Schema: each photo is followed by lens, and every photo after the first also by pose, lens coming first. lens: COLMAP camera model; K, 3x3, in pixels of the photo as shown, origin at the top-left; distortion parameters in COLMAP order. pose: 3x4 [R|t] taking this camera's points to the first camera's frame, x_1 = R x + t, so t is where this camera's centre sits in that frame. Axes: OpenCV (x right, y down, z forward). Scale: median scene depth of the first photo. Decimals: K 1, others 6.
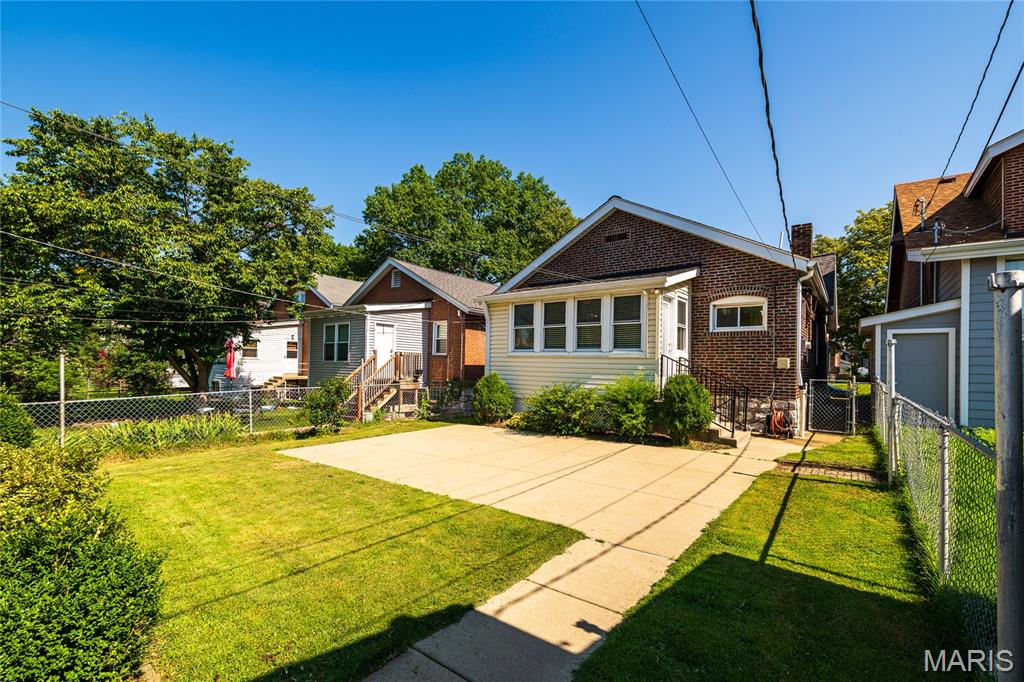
lens RADIAL K [[441.9, 0, 513.1], [0, 441.9, 367.1], [0, 0, 1]] dist [0.000342, 0.000049]
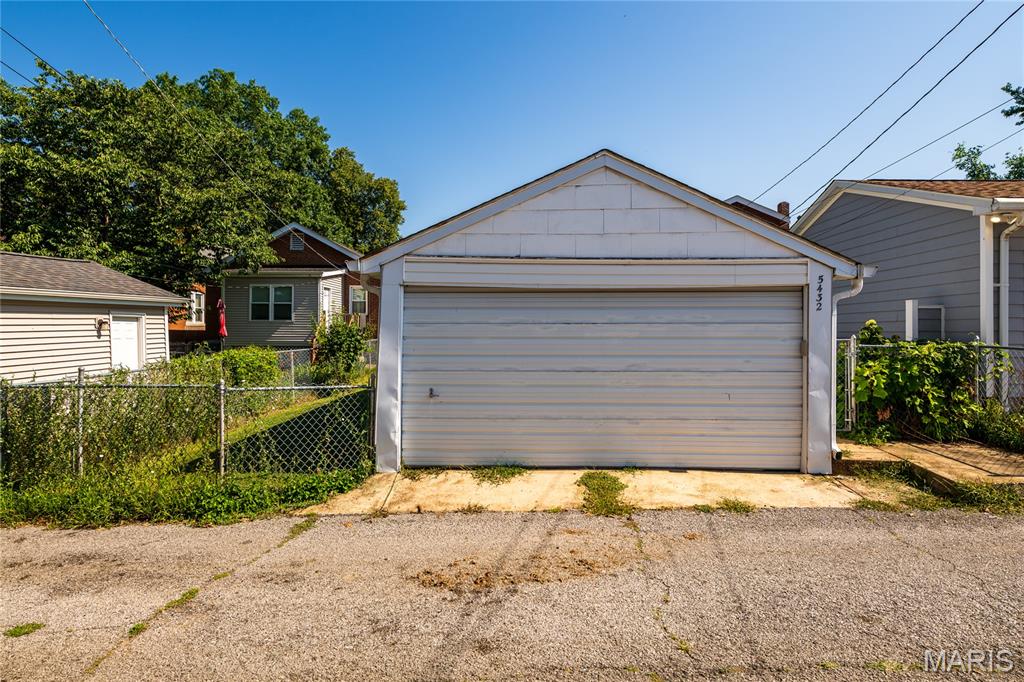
lens RADIAL K [[559.2, 0, 512.0], [0, 559.2, 341.0], [0, 0, 1]] dist [0.000012, 0.000249]
pose [[0.812741, -0.023258, 0.582161, -1.024435], [0.008979, 0.999584, 0.027400, 0.005386], [-0.582556, -0.017042, 0.812612, -0.617240]]
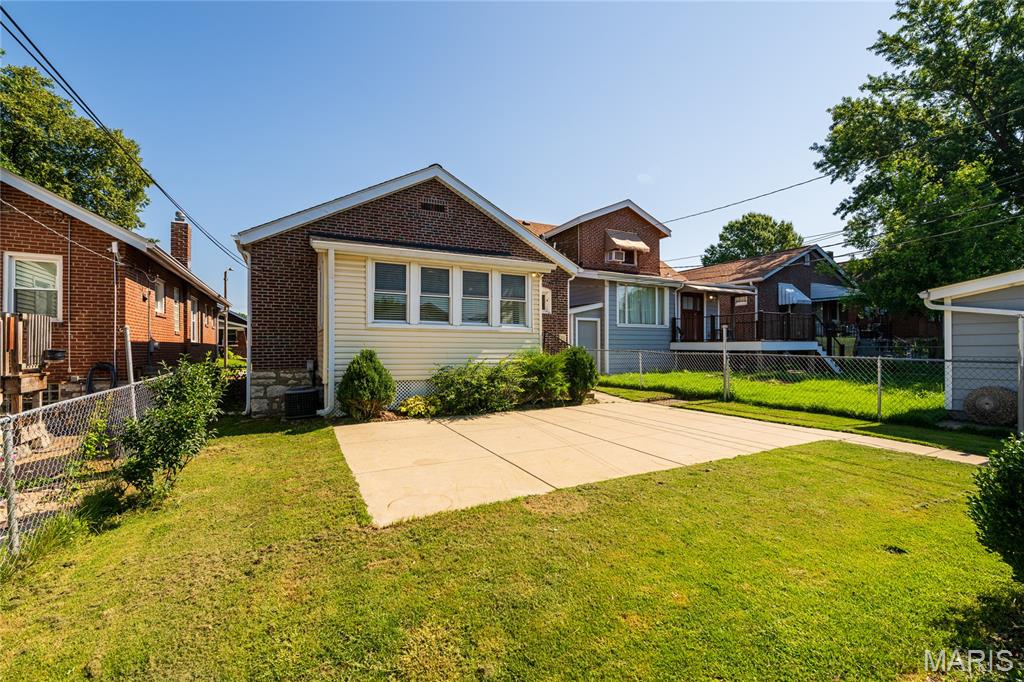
lens RADIAL K [[442.3, 0, 514.4], [0, 442.3, 350.4], [0, 0, 1]] dist [0.000879, 0.000060]
pose [[0.428701, -0.021597, 0.903188, -0.574839], [0.008530, 0.999766, 0.019858, 0.000751], [-0.903406, -0.000809, 0.428785, 0.431249]]
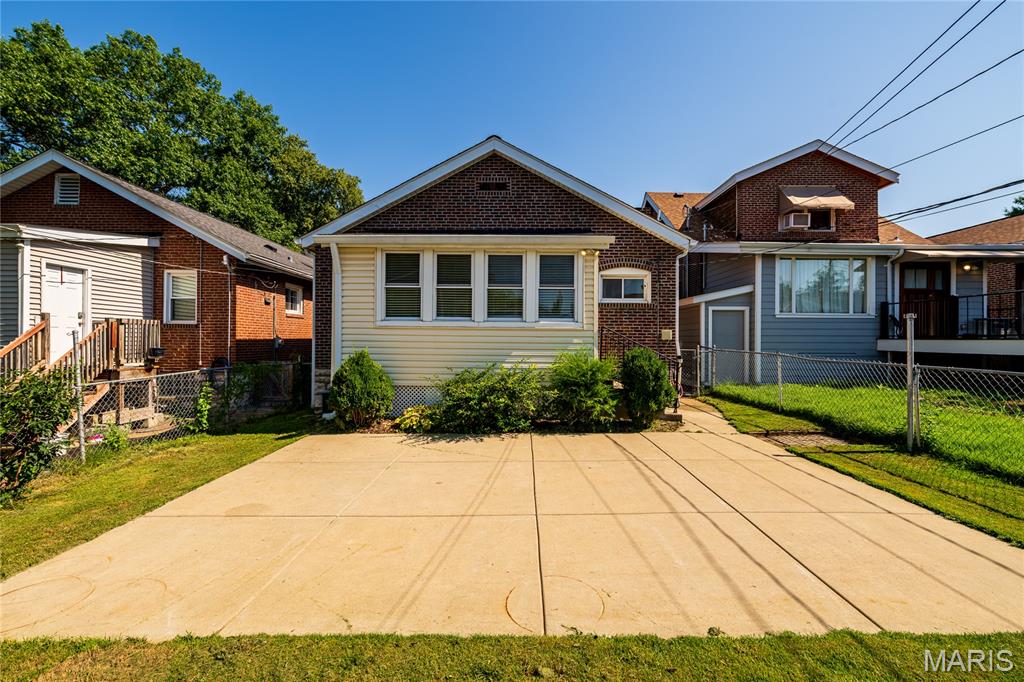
lens RADIAL K [[432.9, 0, 515.2], [0, 432.9, 342.9], [0, 0, 1]] dist [0.001461, 0.000425]
pose [[0.792920, -0.017461, 0.609076, -0.244292], [0.009615, 0.999823, 0.016146, -0.007663], [-0.609250, -0.006946, 0.792948, 0.321121]]
